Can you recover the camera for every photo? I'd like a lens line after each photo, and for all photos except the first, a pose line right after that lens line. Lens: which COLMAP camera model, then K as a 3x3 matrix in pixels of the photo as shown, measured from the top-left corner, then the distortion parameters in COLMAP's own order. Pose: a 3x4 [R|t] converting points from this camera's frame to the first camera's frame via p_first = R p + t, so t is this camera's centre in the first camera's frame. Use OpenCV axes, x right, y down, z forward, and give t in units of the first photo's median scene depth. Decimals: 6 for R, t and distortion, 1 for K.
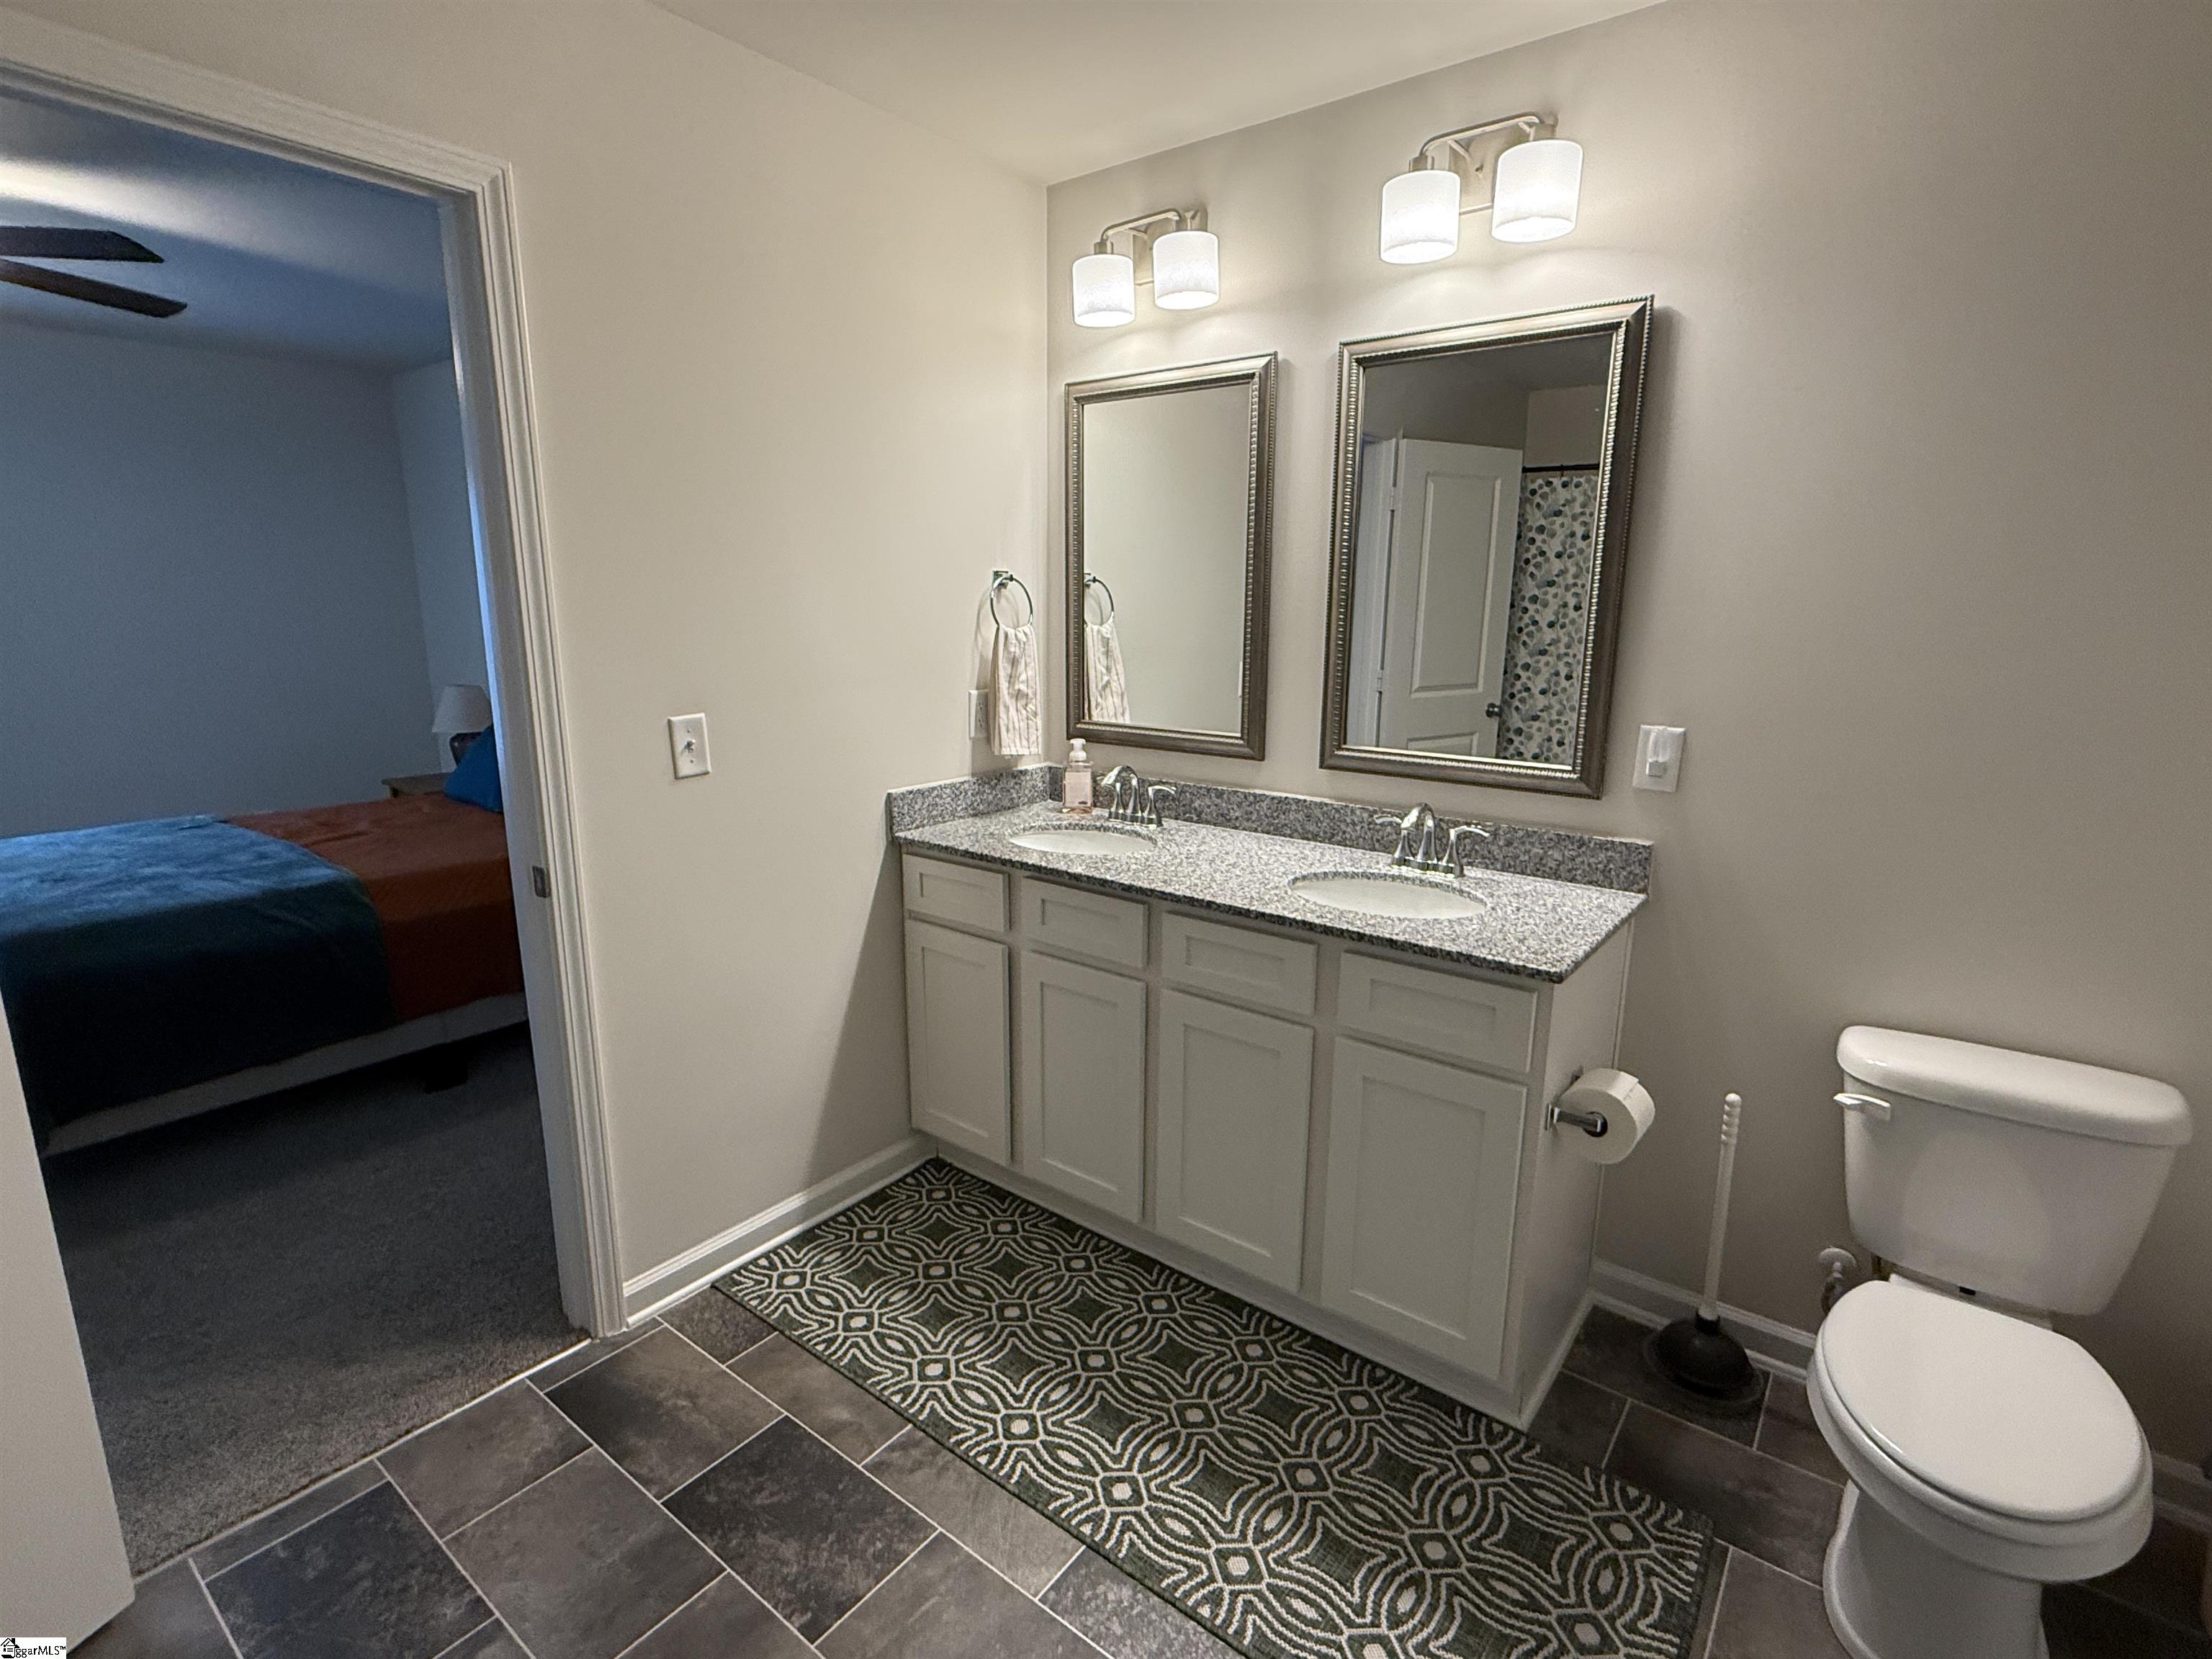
lens RADIAL K [[1063.2, 0, 1105.8], [0, 1063.2, 829.3], [0, 0, 1]] dist [-0.000189, 0.000775]
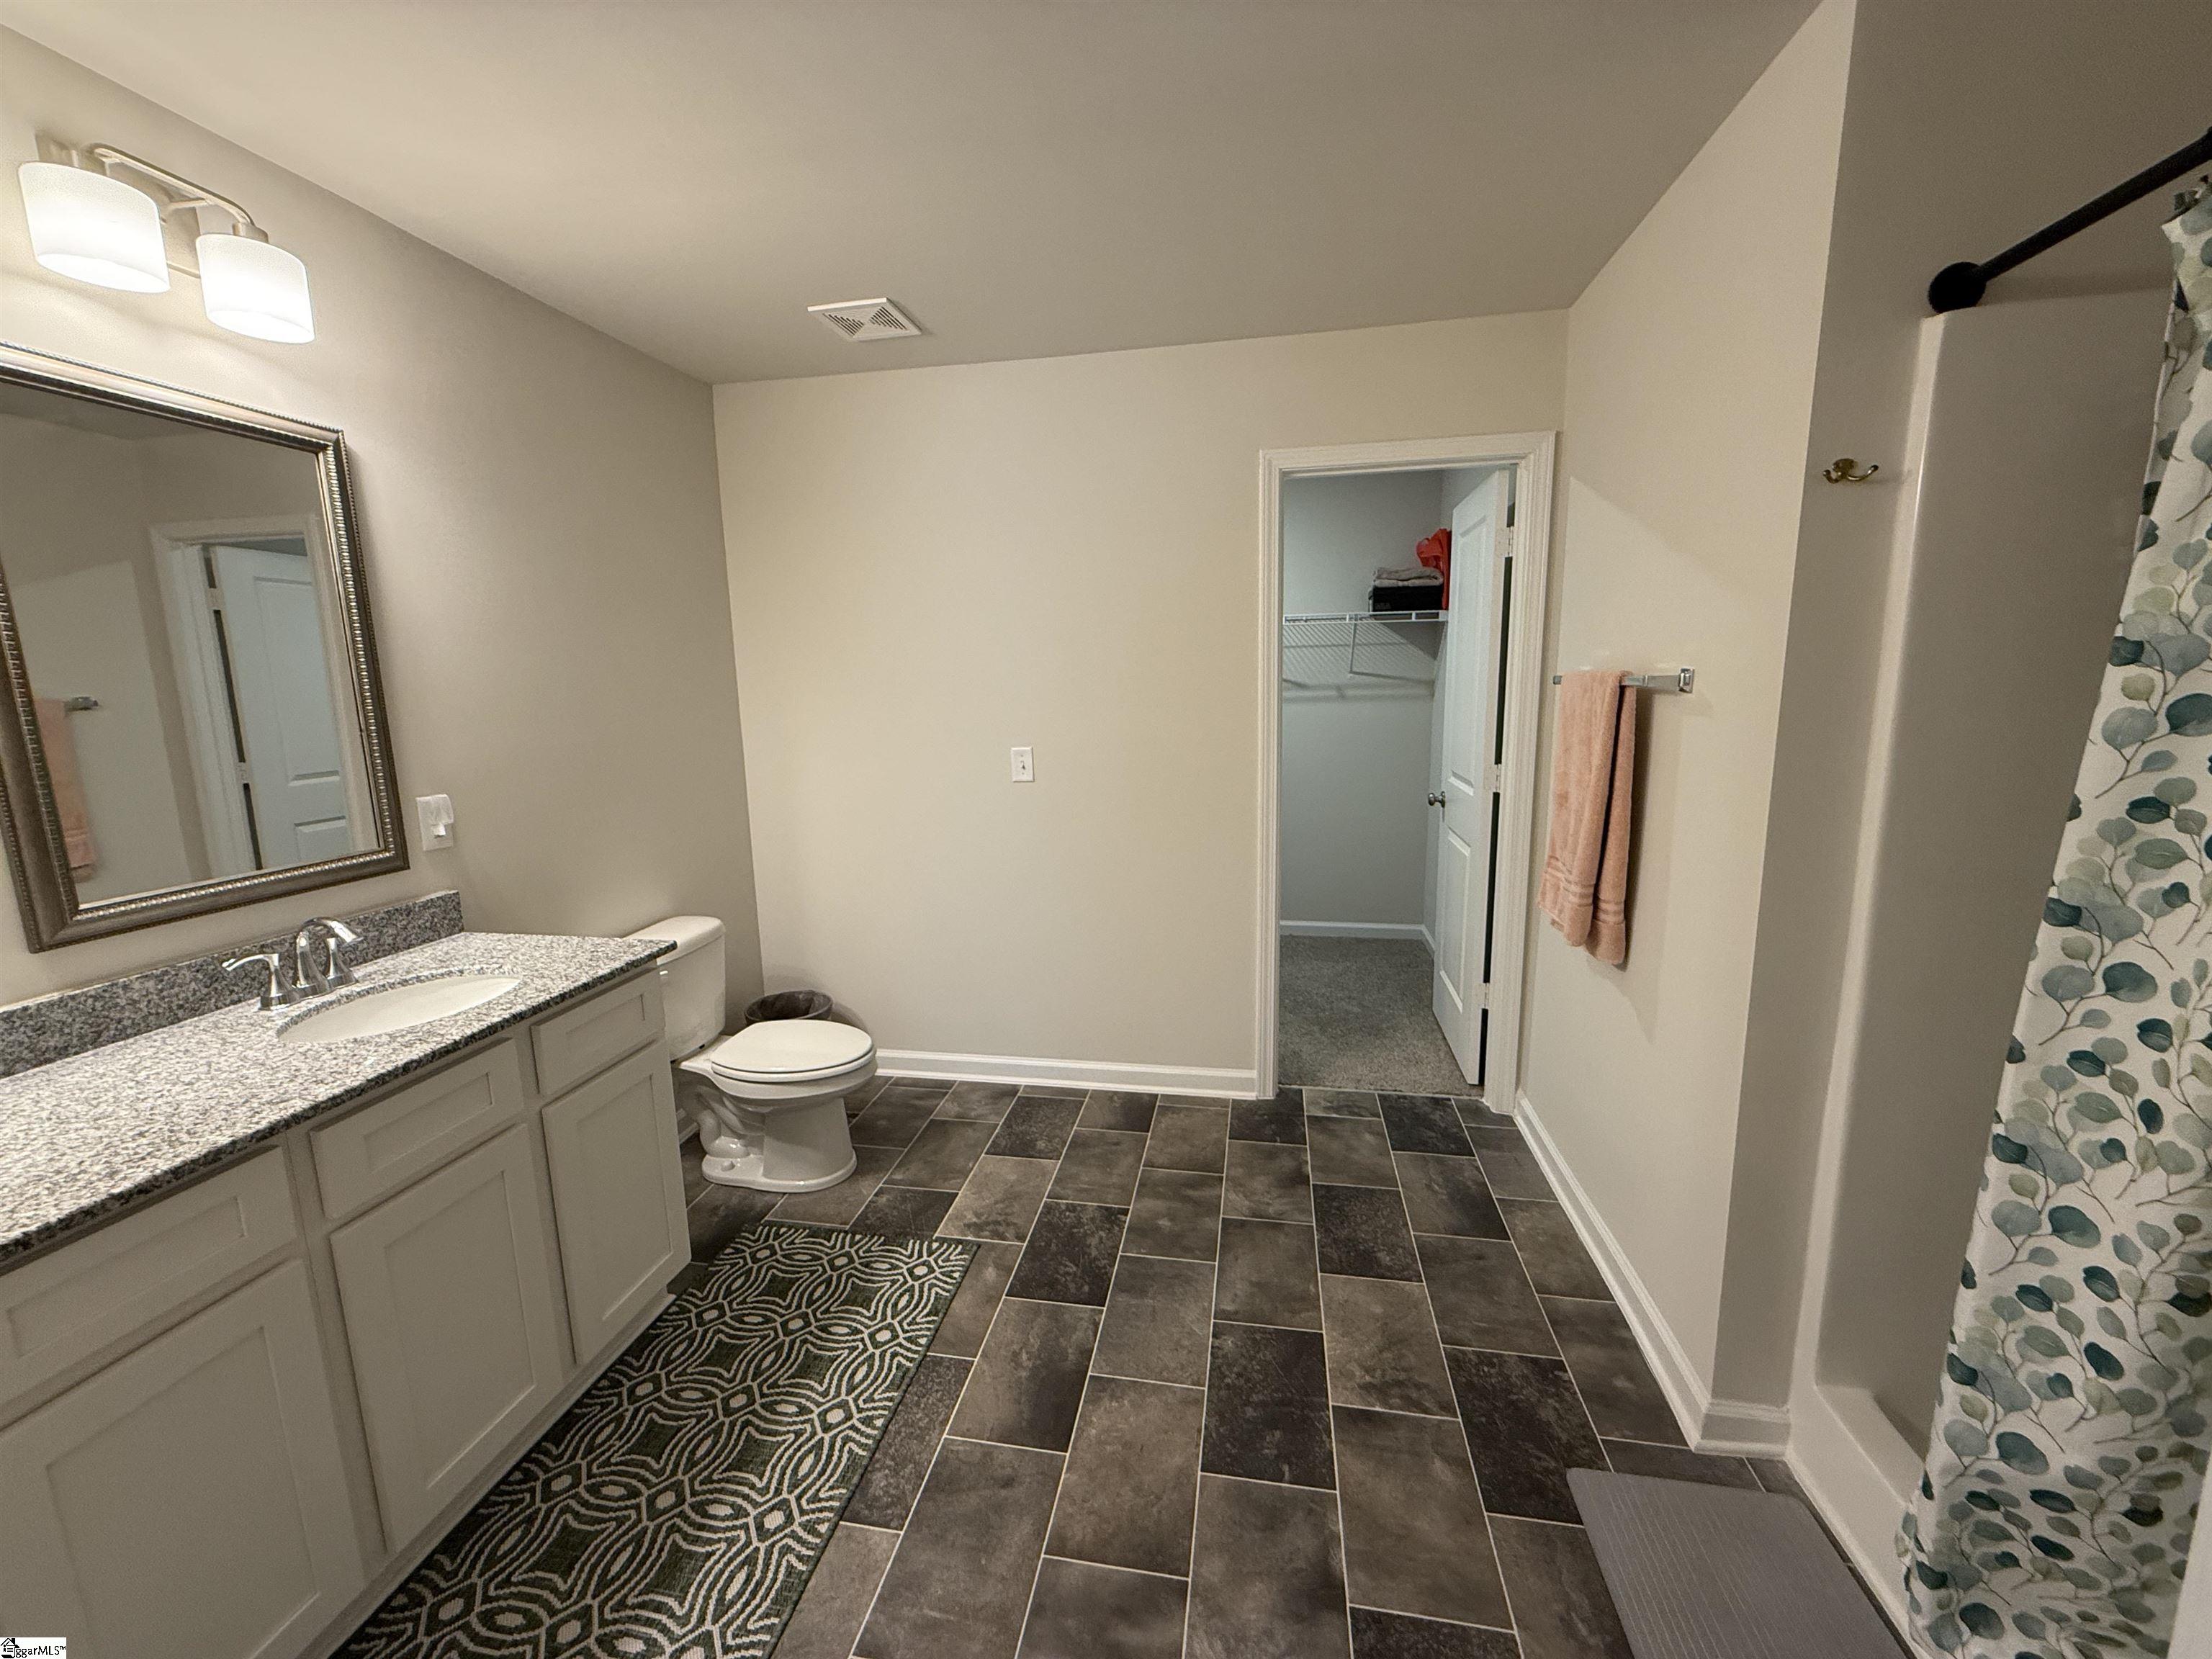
lens RADIAL K [[892.3, 0, 1099.9], [0, 892.3, 828.3], [0, 0, 1]] dist [0.000354, 0.000159]
pose [[-0.457047, -0.144292, 0.877660, -0.727141], [0.207805, 0.942121, 0.263106, -0.173394], [-0.864826, 0.302634, -0.400609, 0.772201]]
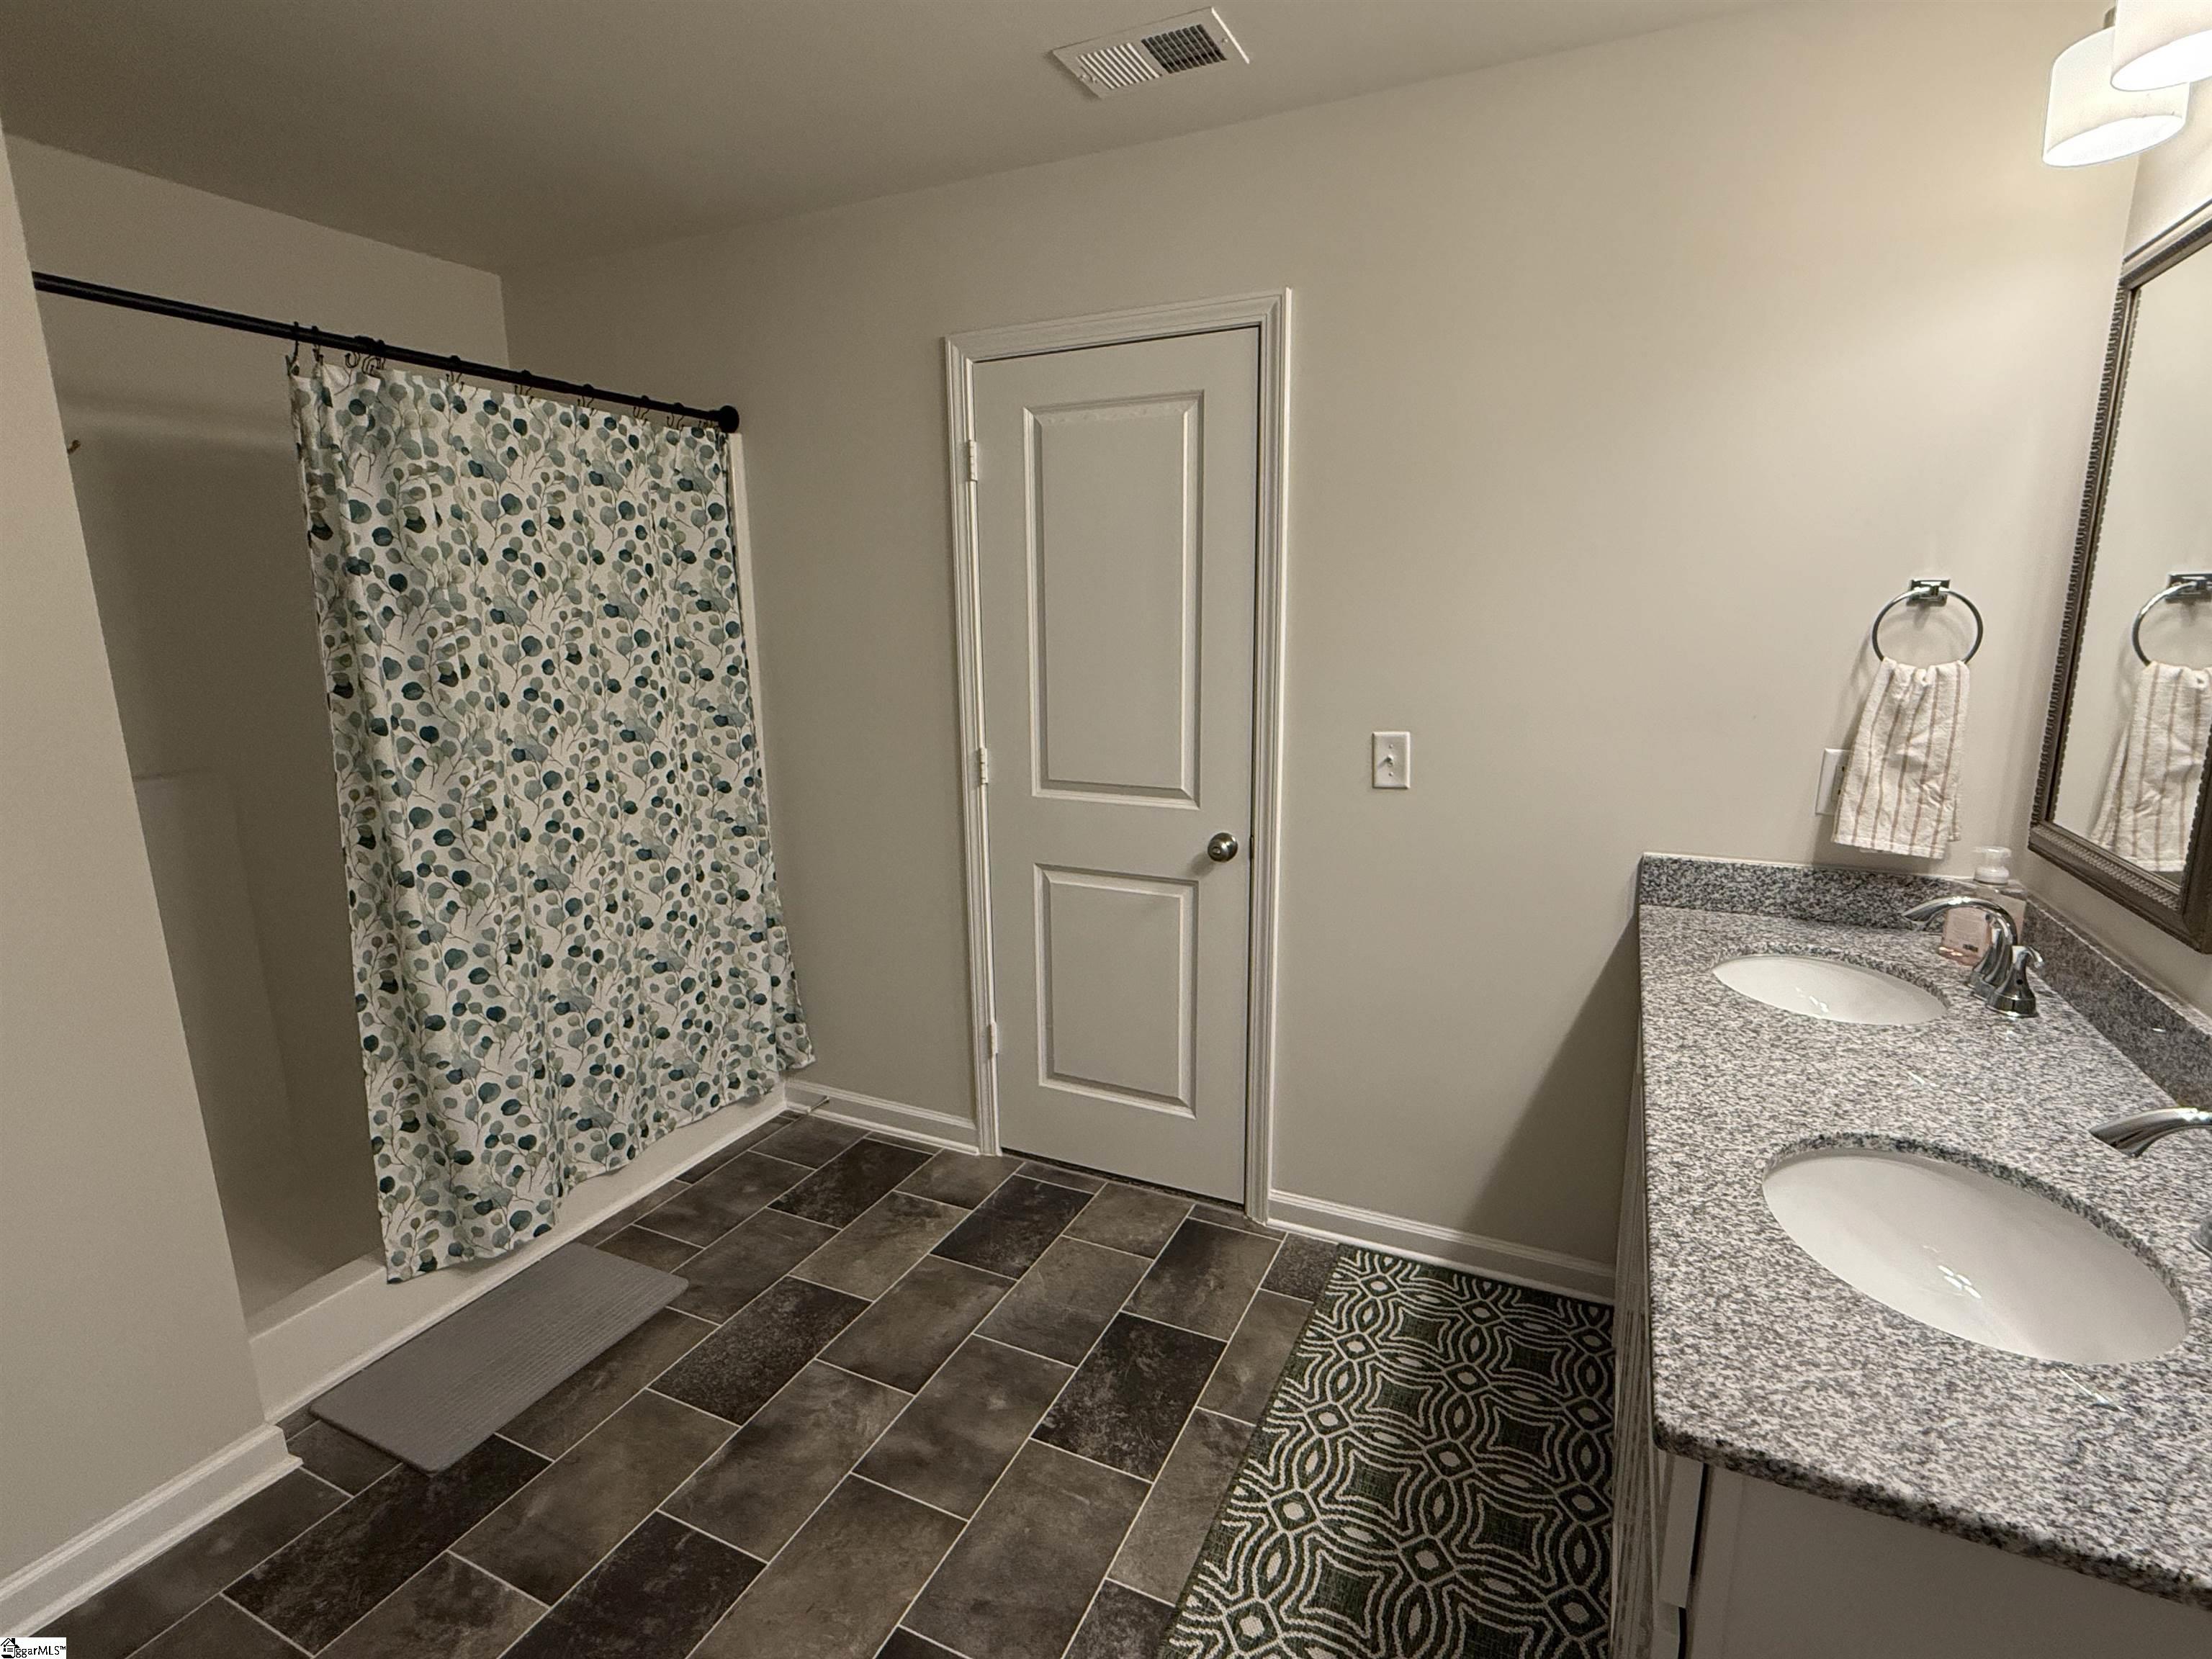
lens RADIAL K [[1063.2, 0, 1110.3], [0, 1063.2, 835.6], [0, 0, 1]] dist [-0.000189, 0.000775]
pose [[0.218067, 0.192204, -0.956820, 0.638721], [-0.196131, 0.969043, 0.149959, -0.117848], [0.956023, 0.154961, 0.249014, 0.499299]]
